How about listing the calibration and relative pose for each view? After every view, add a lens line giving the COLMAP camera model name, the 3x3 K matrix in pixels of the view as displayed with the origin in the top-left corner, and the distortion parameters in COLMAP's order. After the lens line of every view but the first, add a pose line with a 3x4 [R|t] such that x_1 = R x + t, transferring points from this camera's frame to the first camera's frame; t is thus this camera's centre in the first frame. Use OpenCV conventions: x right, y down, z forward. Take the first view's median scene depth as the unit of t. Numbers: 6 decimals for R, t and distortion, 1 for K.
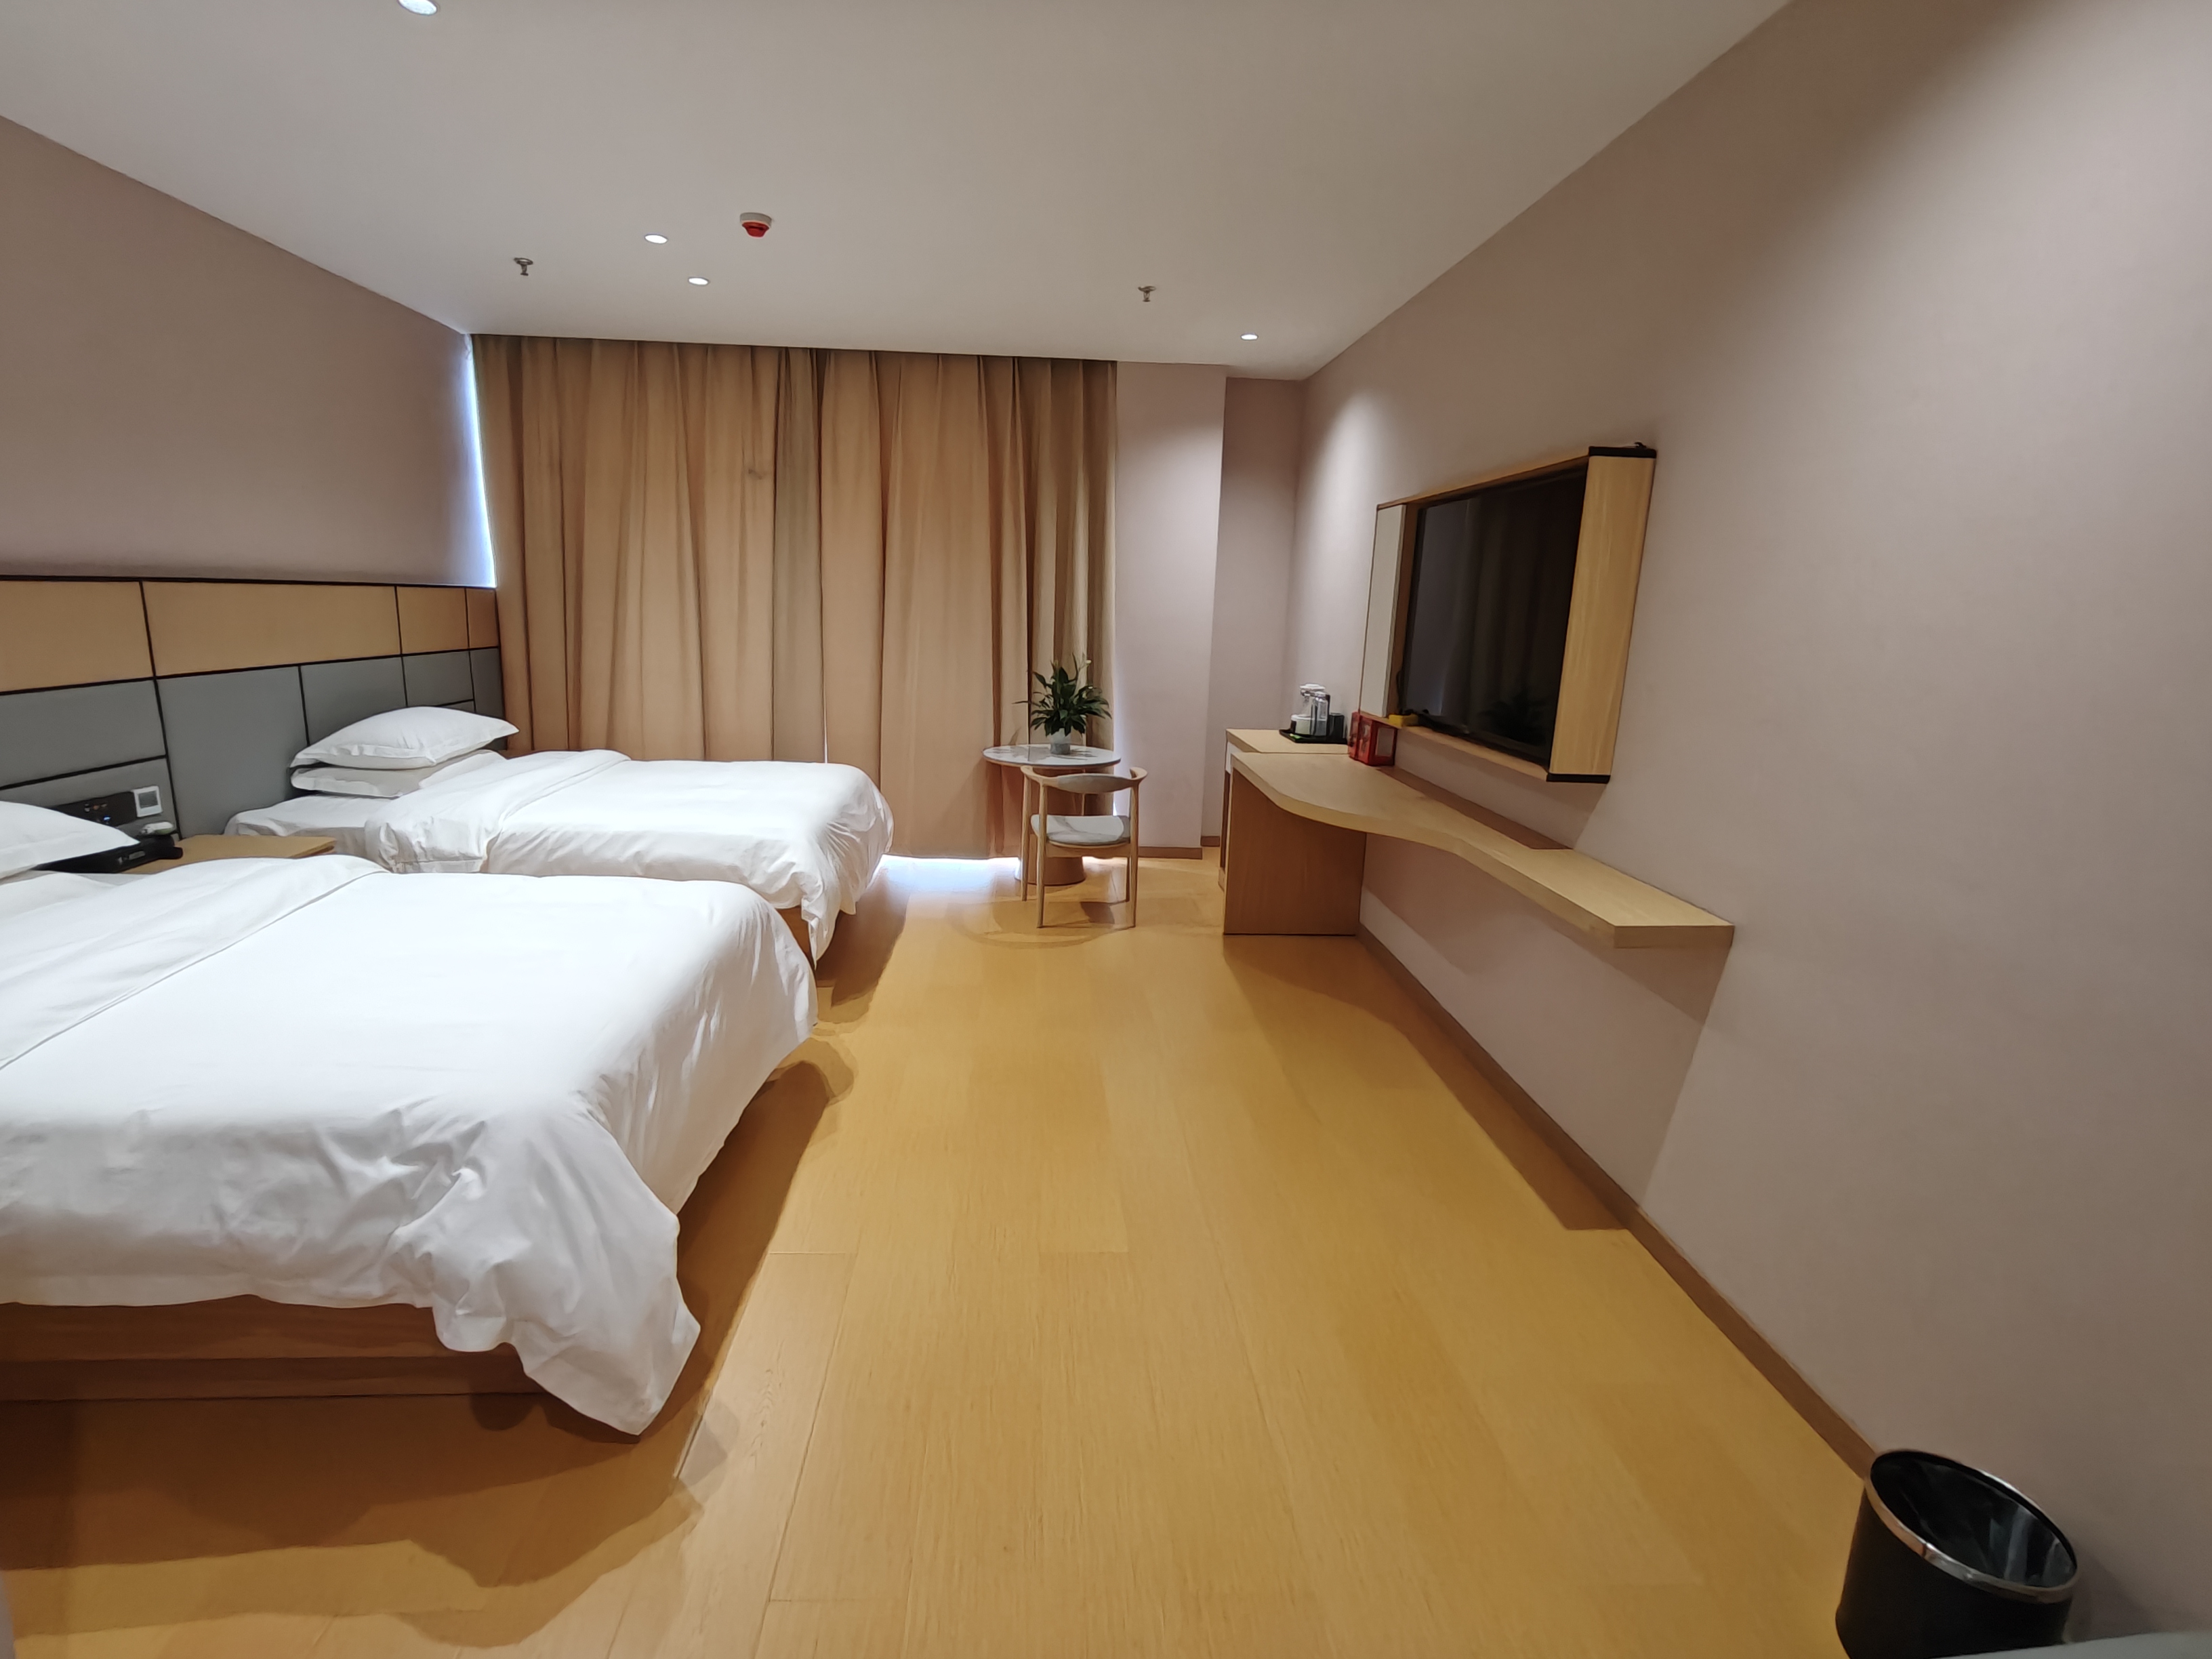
lens RADIAL K [[1029.1, 0, 1100.5], [0, 1029.1, 818.0], [0, 0, 1]] dist [0.000369, 0.000114]
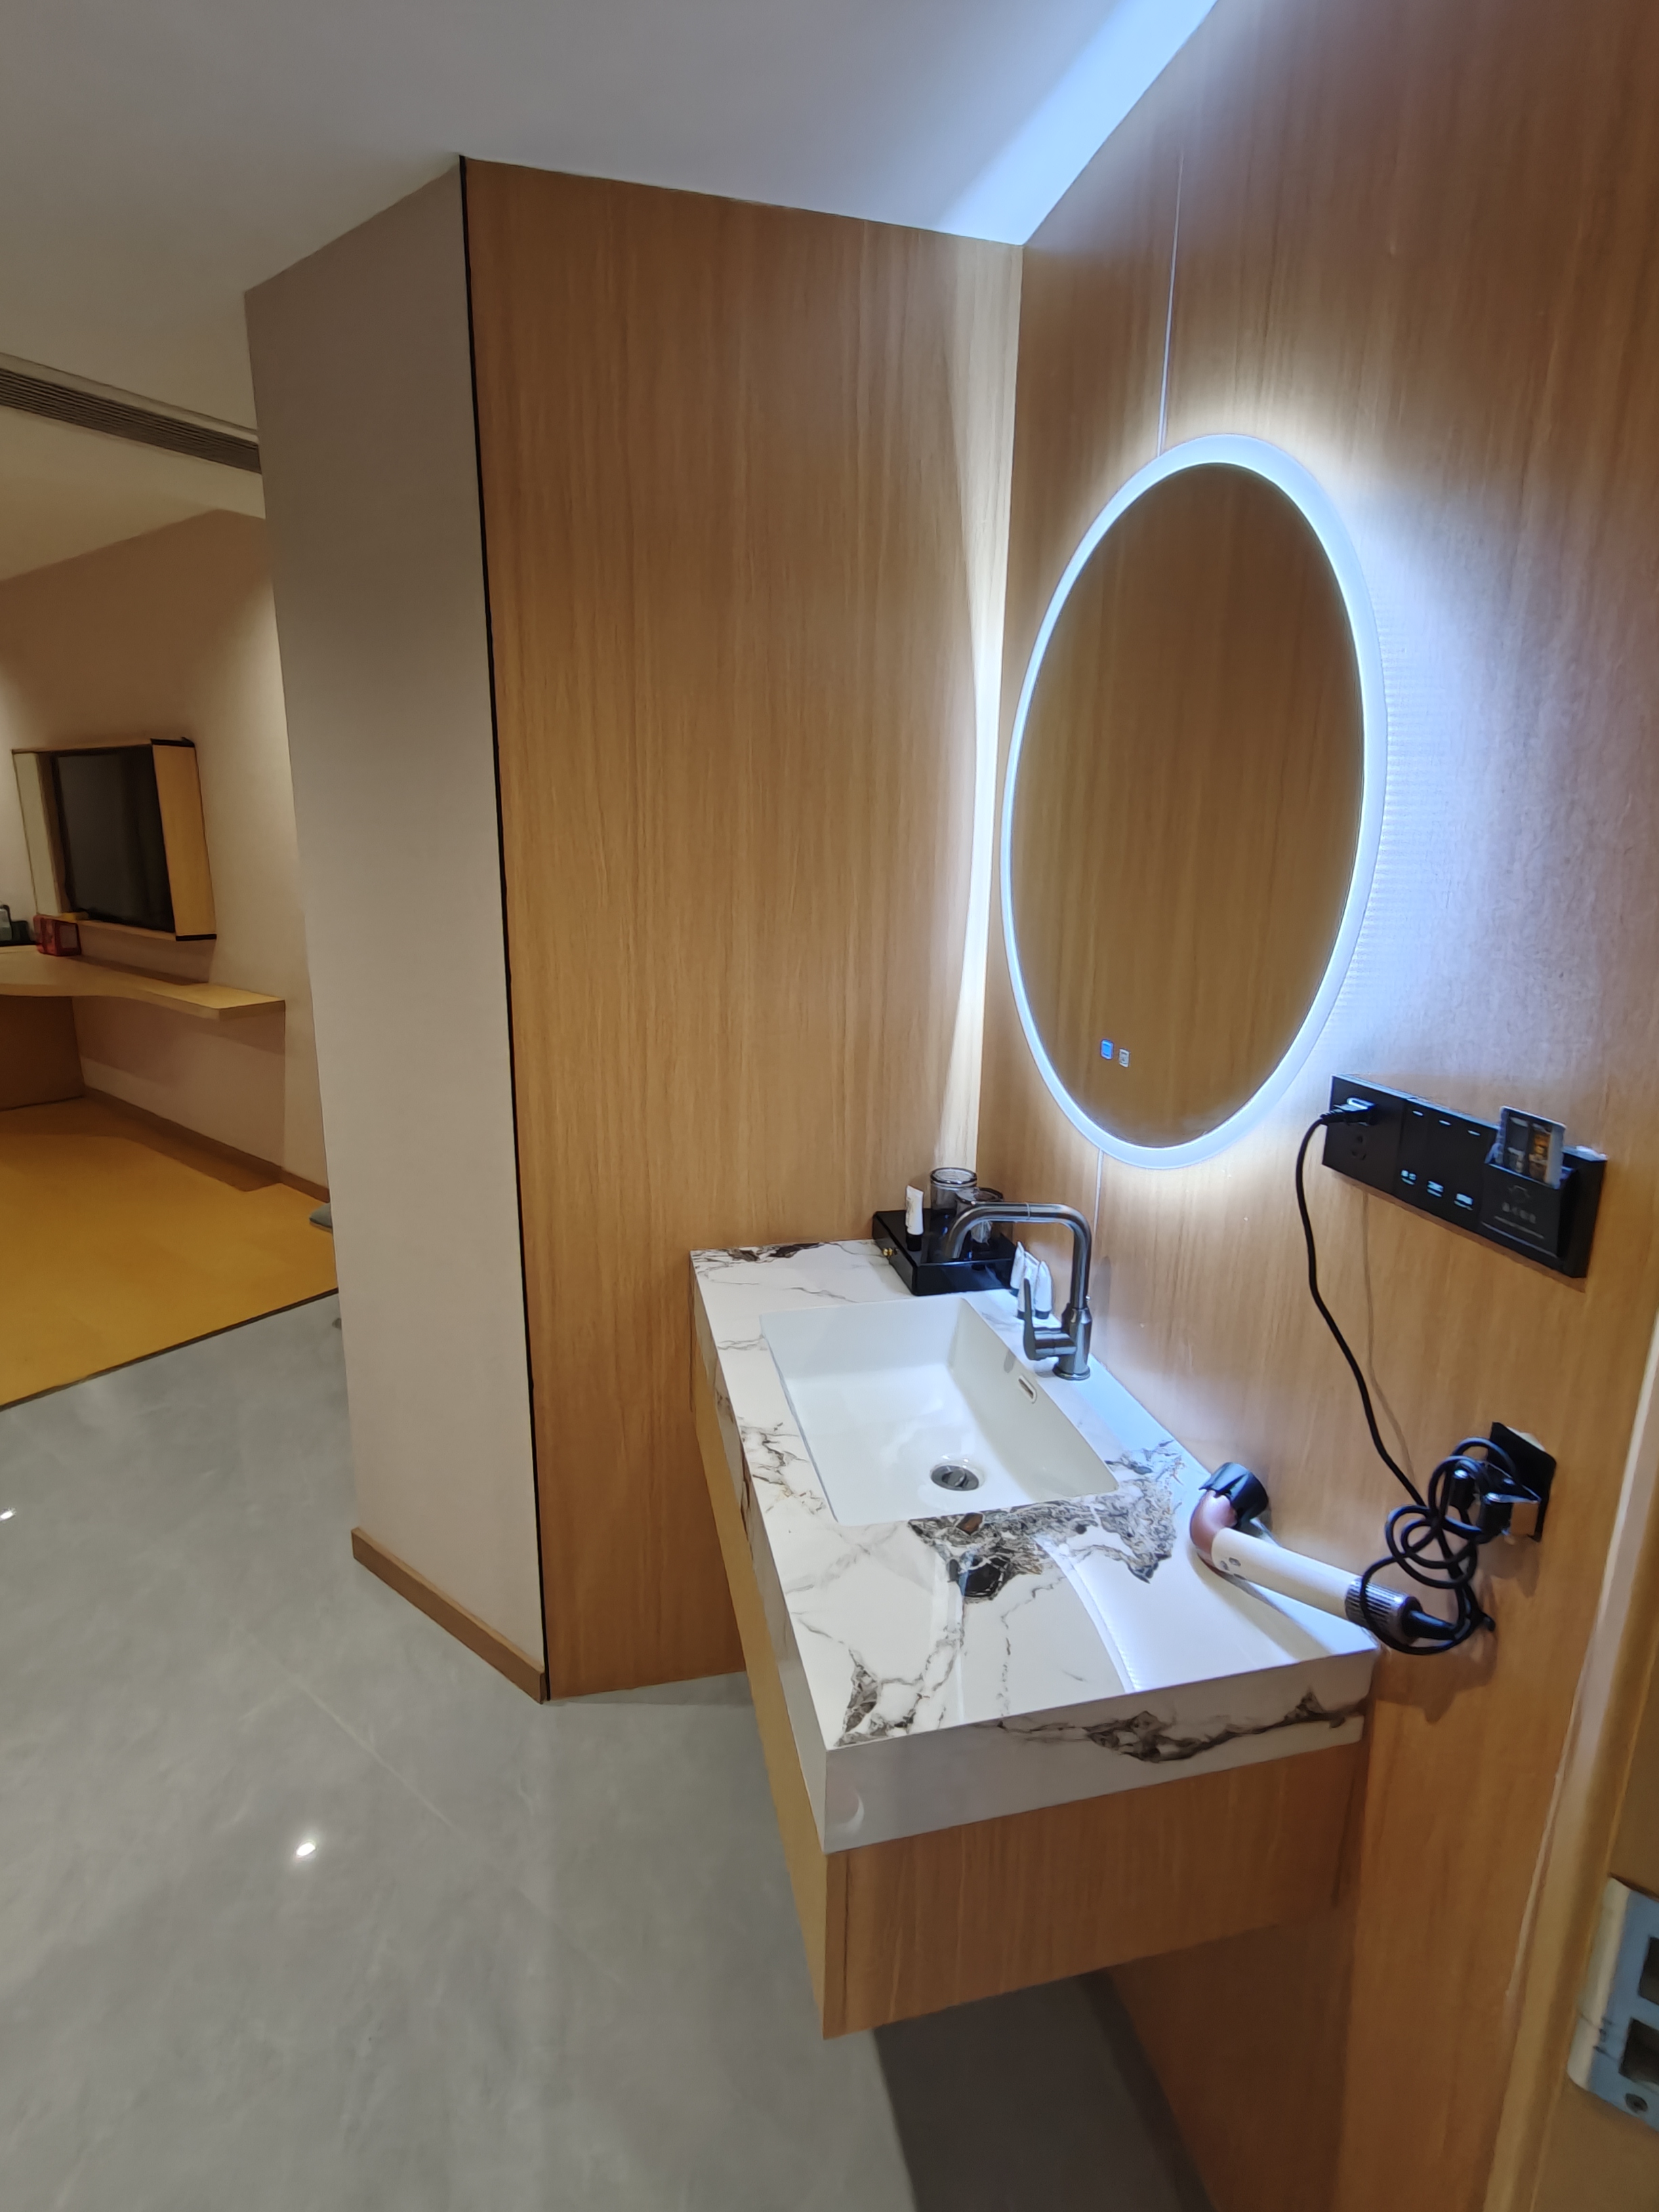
lens RADIAL K [[1044.1, 0, 831.1], [0, 1044.1, 1095.3], [0, 0, 1]] dist [0.001574, 0.000347]
pose [[0.642853, -0.201940, 0.738891, -0.127318], [0.152814, 0.979043, 0.134622, 0.100450], [-0.750591, 0.026371, 0.660240, -0.631705]]
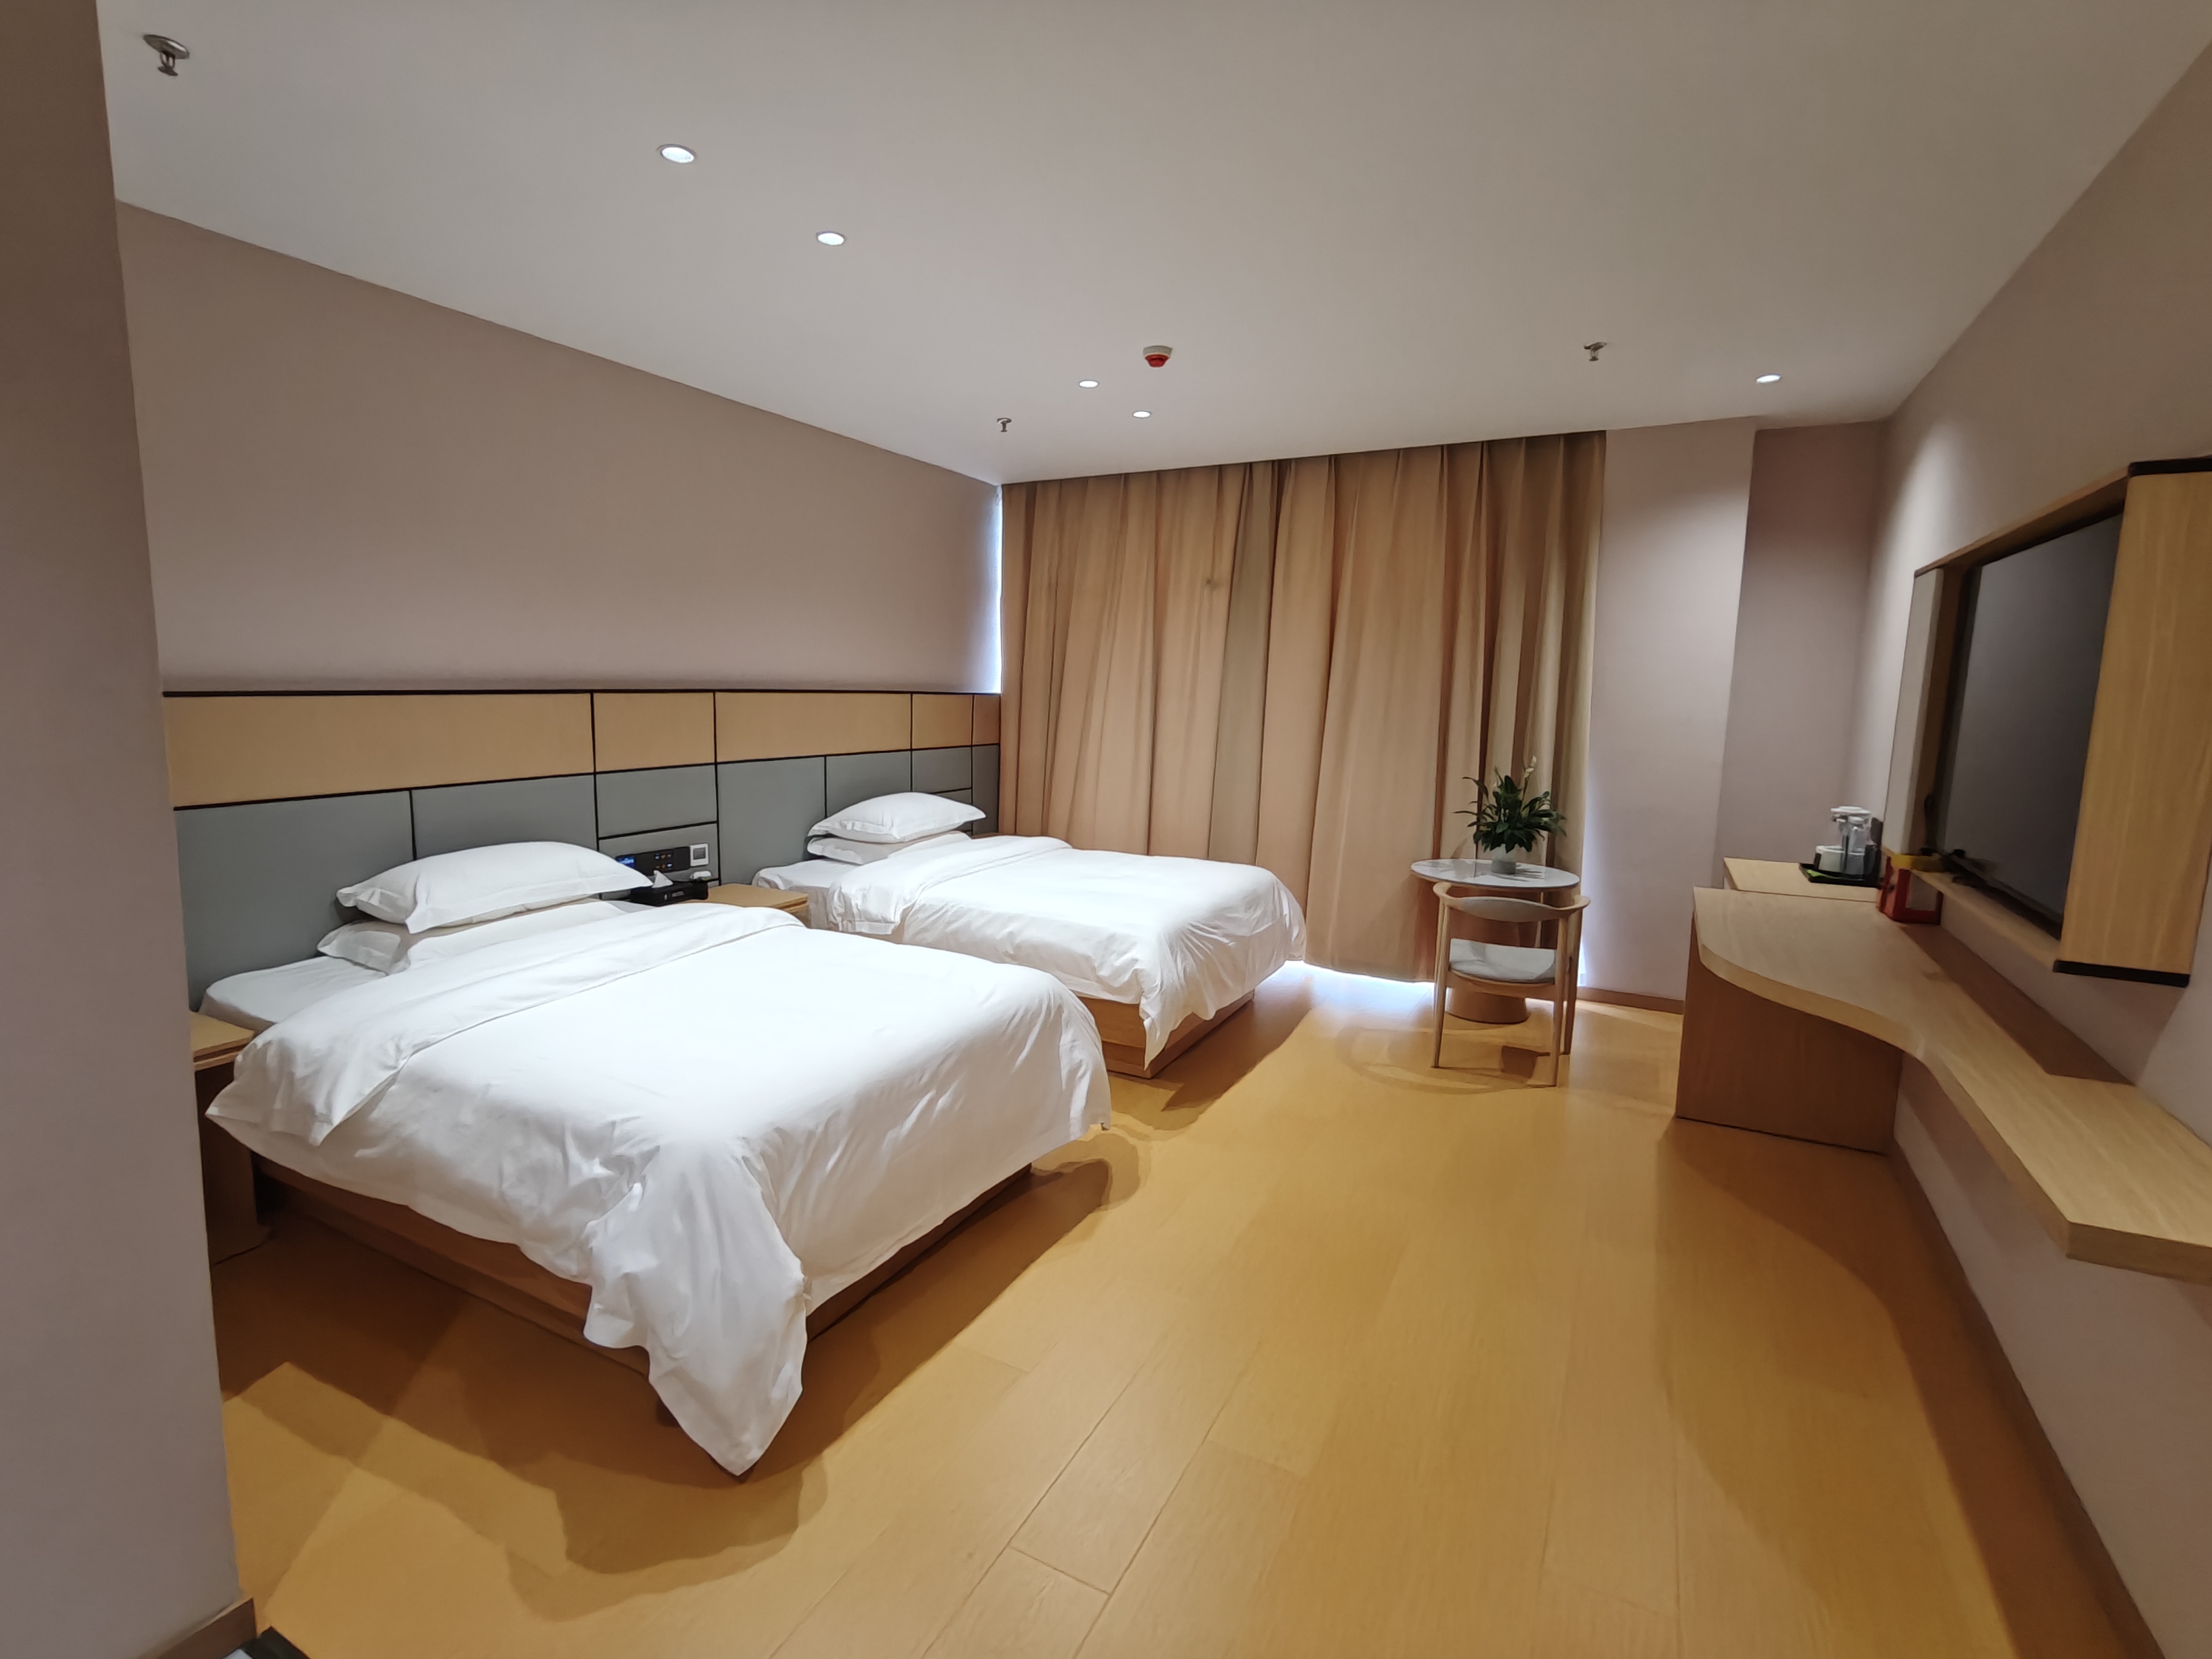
lens RADIAL K [[1044.1, 0, 1097.9], [0, 1044.1, 822.2], [0, 0, 1]] dist [0.001574, 0.000347]
pose [[0.856370, 0.051999, -0.513739, 0.178499], [-0.099847, 0.992815, -0.065949, -0.017538], [0.506618, 0.107772, 0.855408, 0.086282]]
